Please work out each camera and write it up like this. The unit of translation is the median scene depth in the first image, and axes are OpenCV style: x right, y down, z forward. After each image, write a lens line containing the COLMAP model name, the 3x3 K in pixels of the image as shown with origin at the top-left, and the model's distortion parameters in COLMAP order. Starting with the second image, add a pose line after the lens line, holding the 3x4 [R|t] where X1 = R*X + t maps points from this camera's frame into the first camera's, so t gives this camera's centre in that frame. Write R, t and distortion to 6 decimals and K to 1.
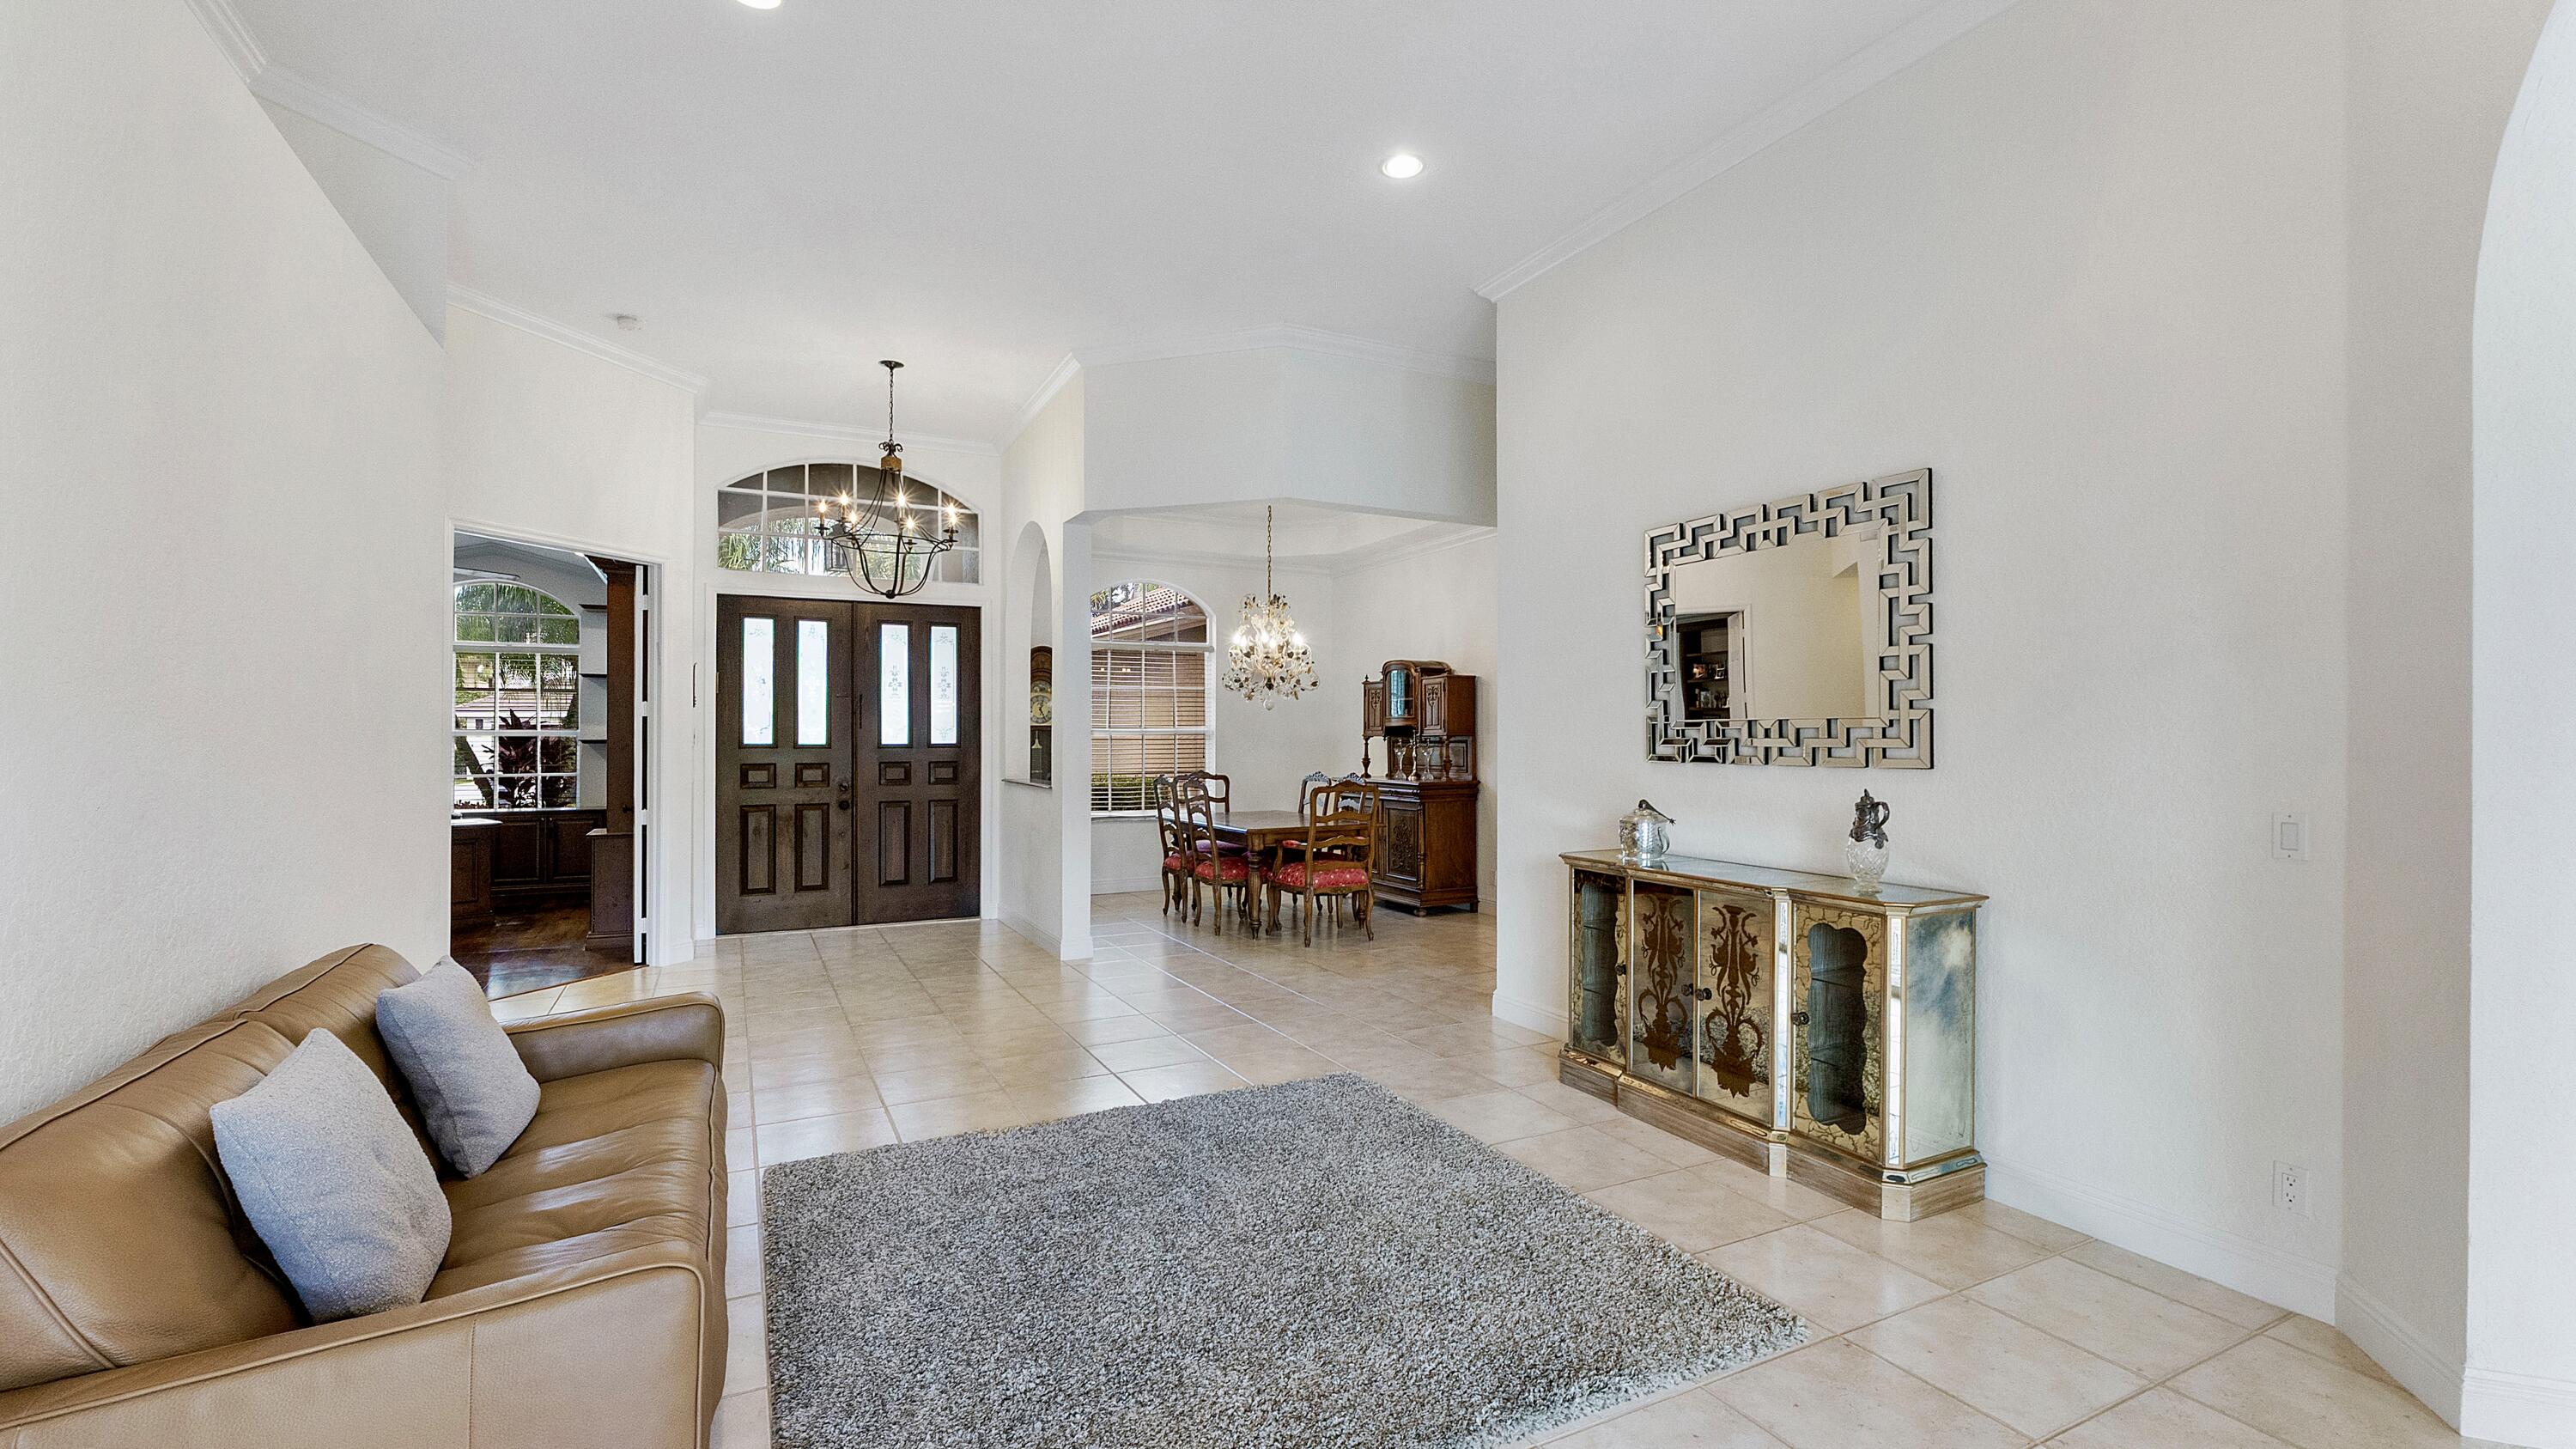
lens RADIAL K [[1117.9, 0, 1293.7], [0, 1117.9, 723.7], [0, 0, 1]] dist [-0.007394, -0.000323]
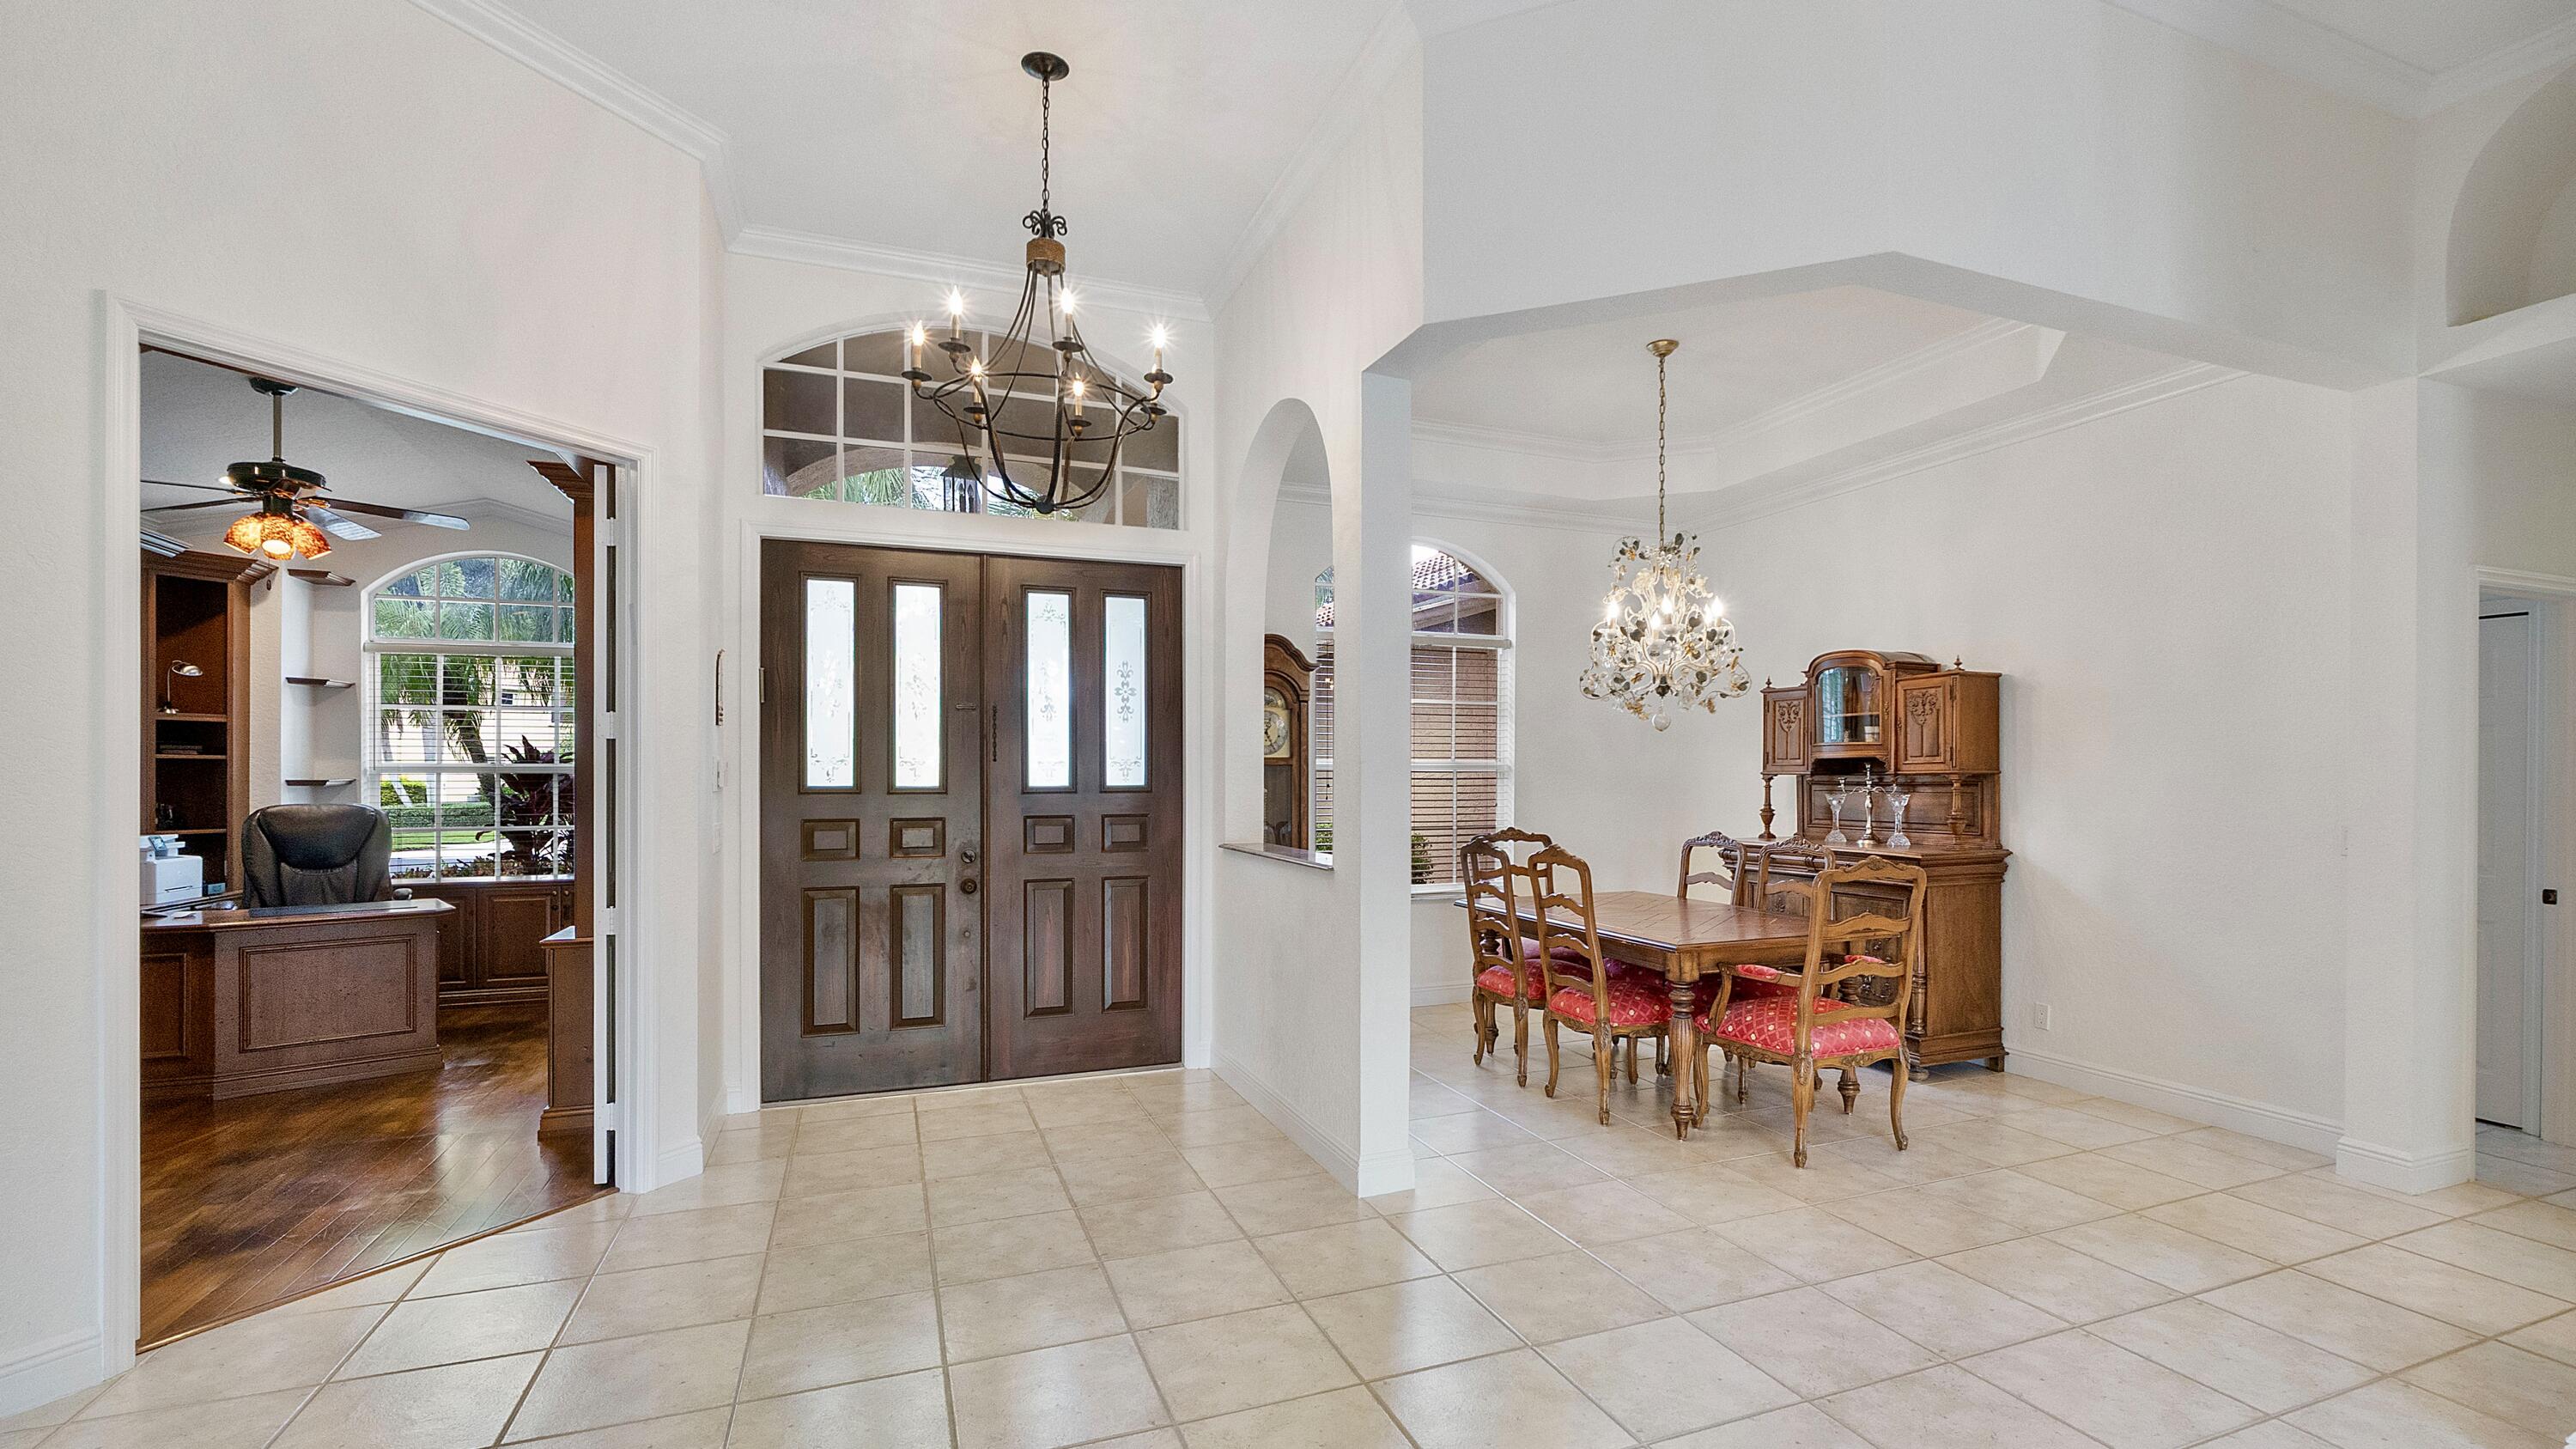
lens RADIAL K [[1134.8, 0, 1332.1], [0, 1134.8, 770.7], [0, 0, 1]] dist [0.001443, 0.000023]
pose [[0.995979, 0.000845, -0.089579, -0.145285], [-0.000101, 0.999966, 0.008305, 0.004139], [0.089583, -0.008263, 0.995945, 0.389829]]
